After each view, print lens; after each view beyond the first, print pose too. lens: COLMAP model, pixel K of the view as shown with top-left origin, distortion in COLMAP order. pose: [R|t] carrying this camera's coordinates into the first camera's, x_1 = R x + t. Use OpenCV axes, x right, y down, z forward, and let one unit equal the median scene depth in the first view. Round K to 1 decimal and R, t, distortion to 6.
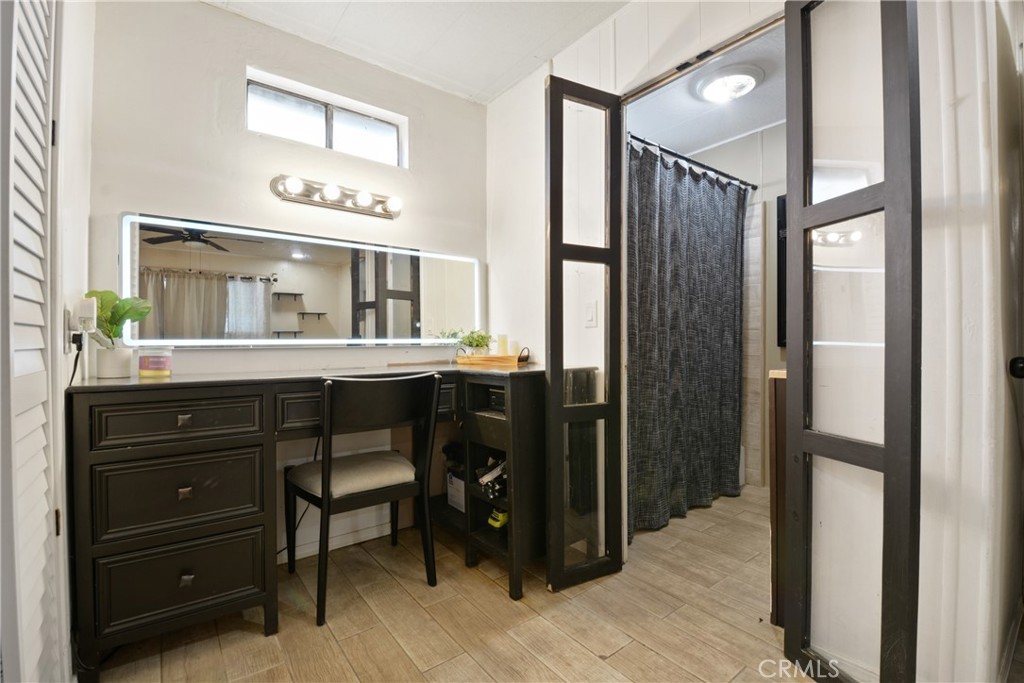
lens RADIAL K [[459.8, 0, 512.0], [0, 459.8, 341.5], [0, 0, 1]] dist [0.025995, -0.028099]
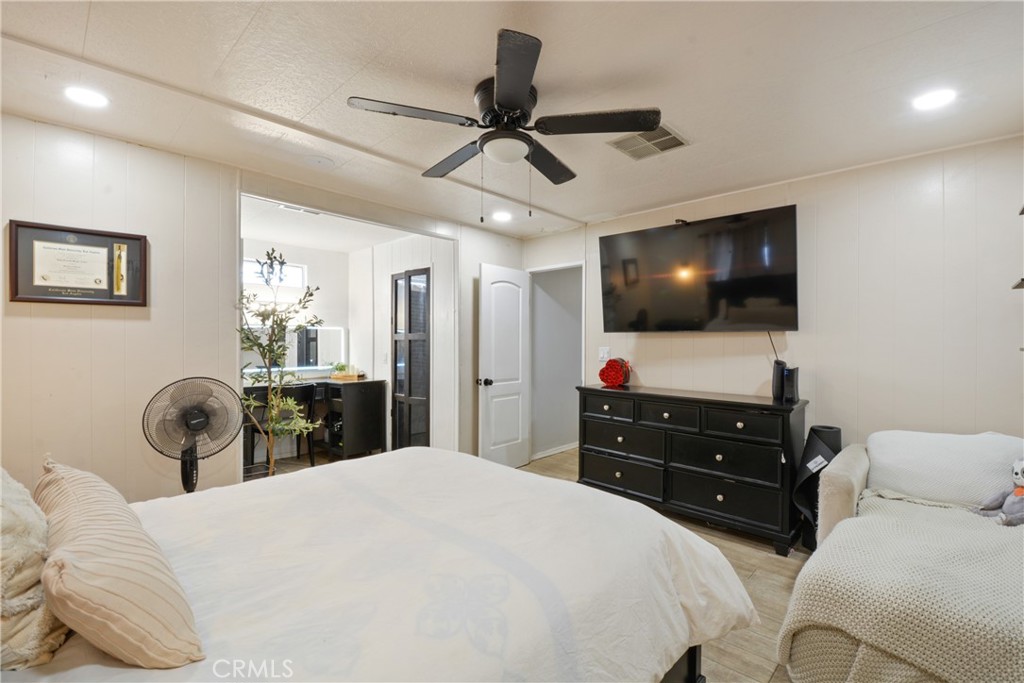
lens RADIAL K [[459.8, 0, 512.0], [0, 459.8, 341.5], [0, 0, 1]] dist [0.025995, -0.028099]
pose [[0.991488, 0.001704, 0.130183, 0.465676], [-0.000783, 0.999974, -0.007124, -0.115528], [-0.130192, 0.006961, 0.991464, -1.320627]]
